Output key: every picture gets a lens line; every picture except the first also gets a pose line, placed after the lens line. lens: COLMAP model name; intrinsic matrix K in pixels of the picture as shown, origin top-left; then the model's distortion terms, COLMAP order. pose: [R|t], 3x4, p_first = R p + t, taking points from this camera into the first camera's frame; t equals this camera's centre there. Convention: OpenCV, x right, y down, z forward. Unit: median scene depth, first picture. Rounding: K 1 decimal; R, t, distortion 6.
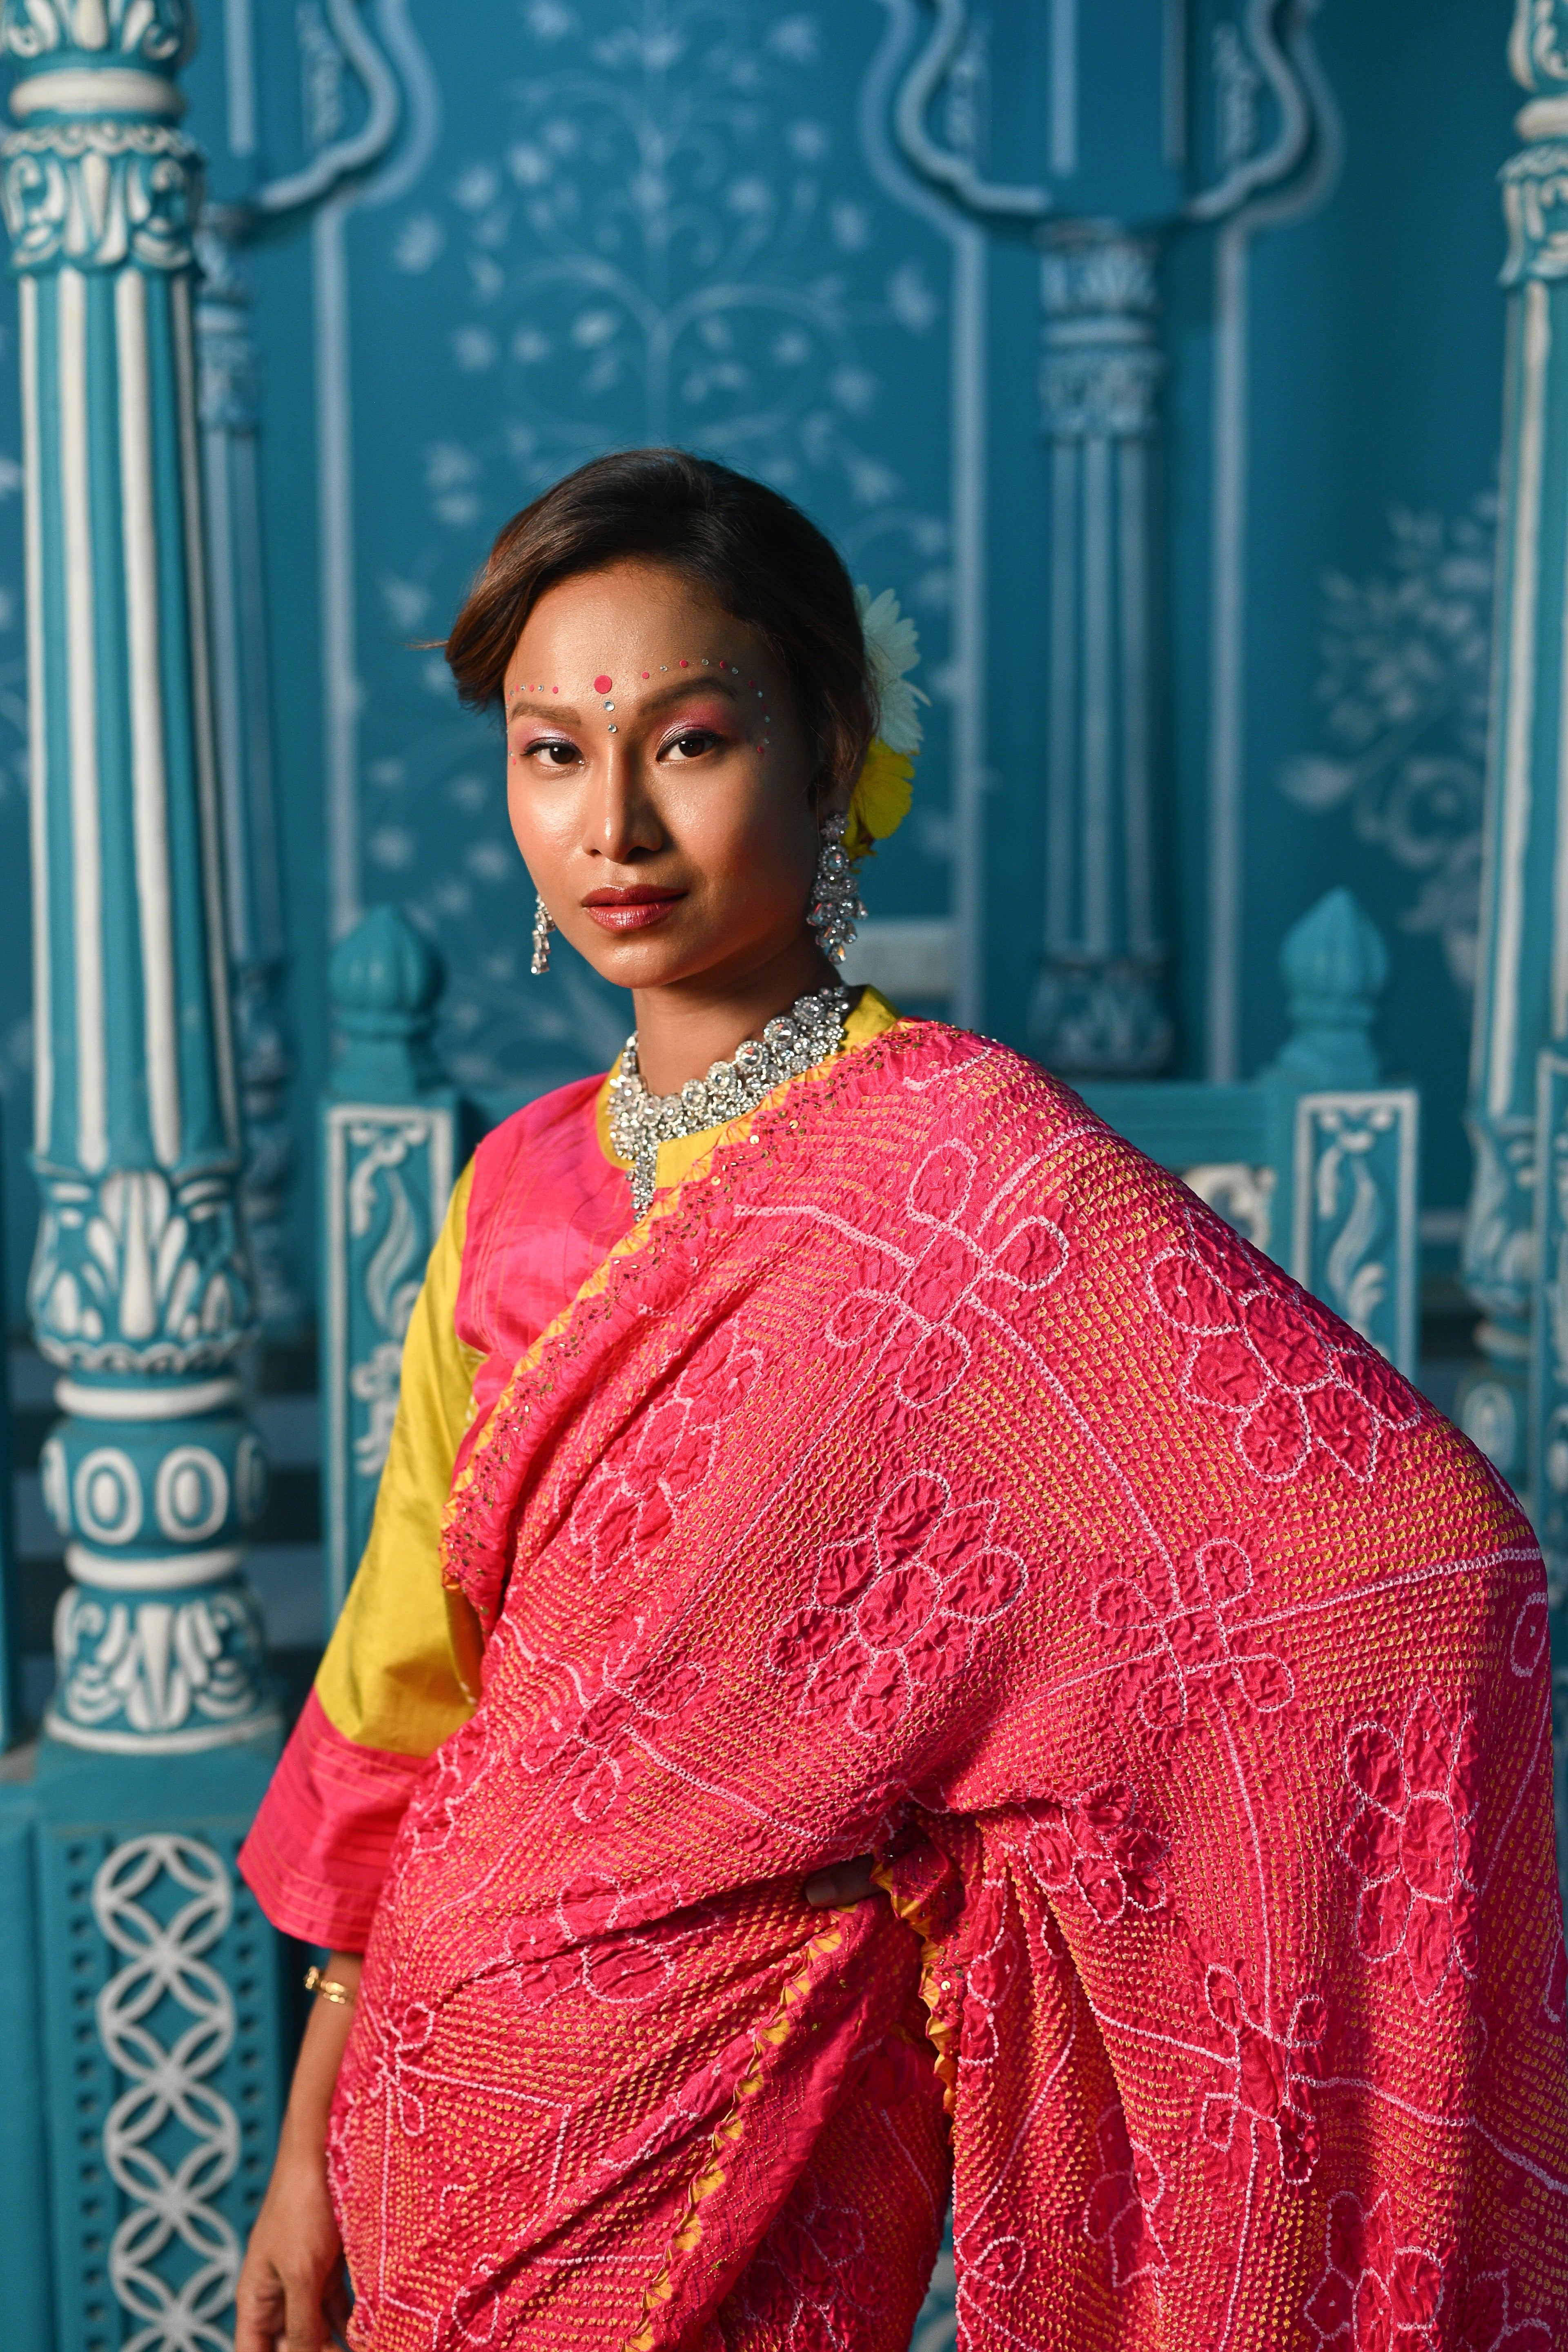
lens RADIAL K [[3177.7, 0, 784.0], [0, 3177.7, 1176.0], [0, 0, 1]] dist [-0.006136, 0.028139]
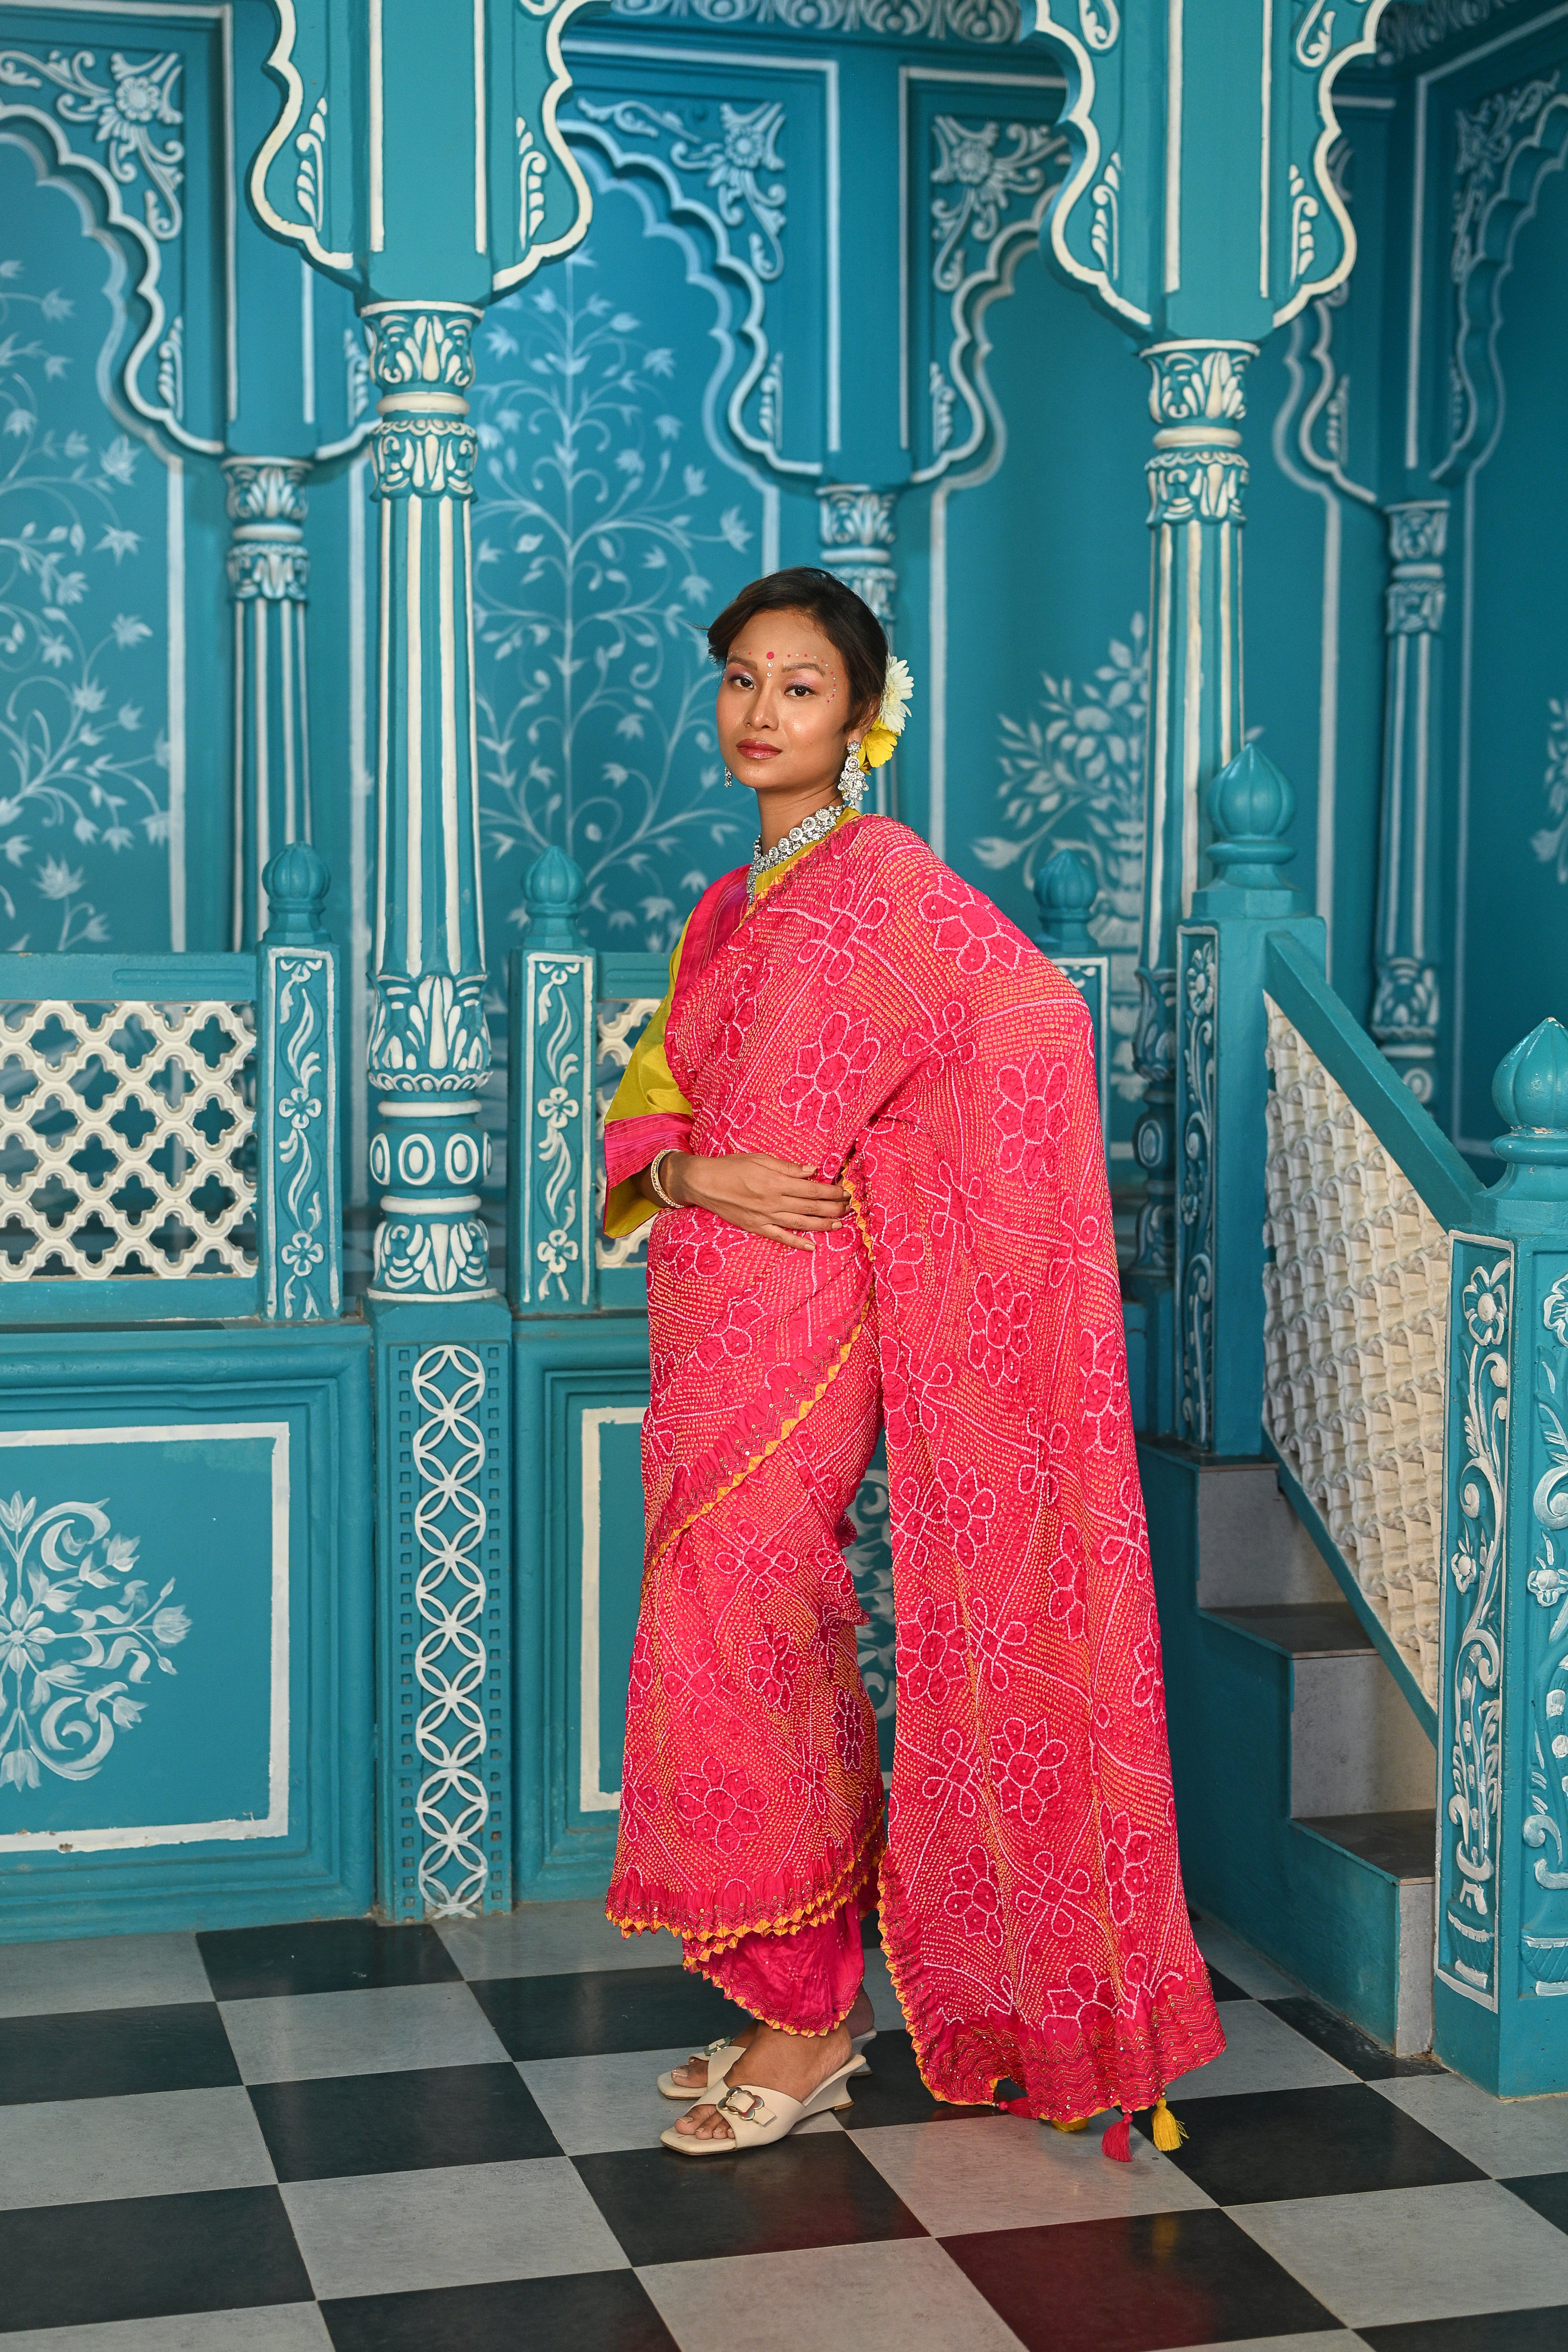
lens RADIAL K [[3177.7, 0, 784.0], [0, 3177.7, 1176.0], [0, 0, 1]] dist [-0.006136, 0.028139]
pose [[0.989295, -0.002764, 0.145902, -0.262511], [0.013752, 0.997137, -0.074357, 0.241118], [-0.145279, 0.075568, 0.986501, -0.795100]]
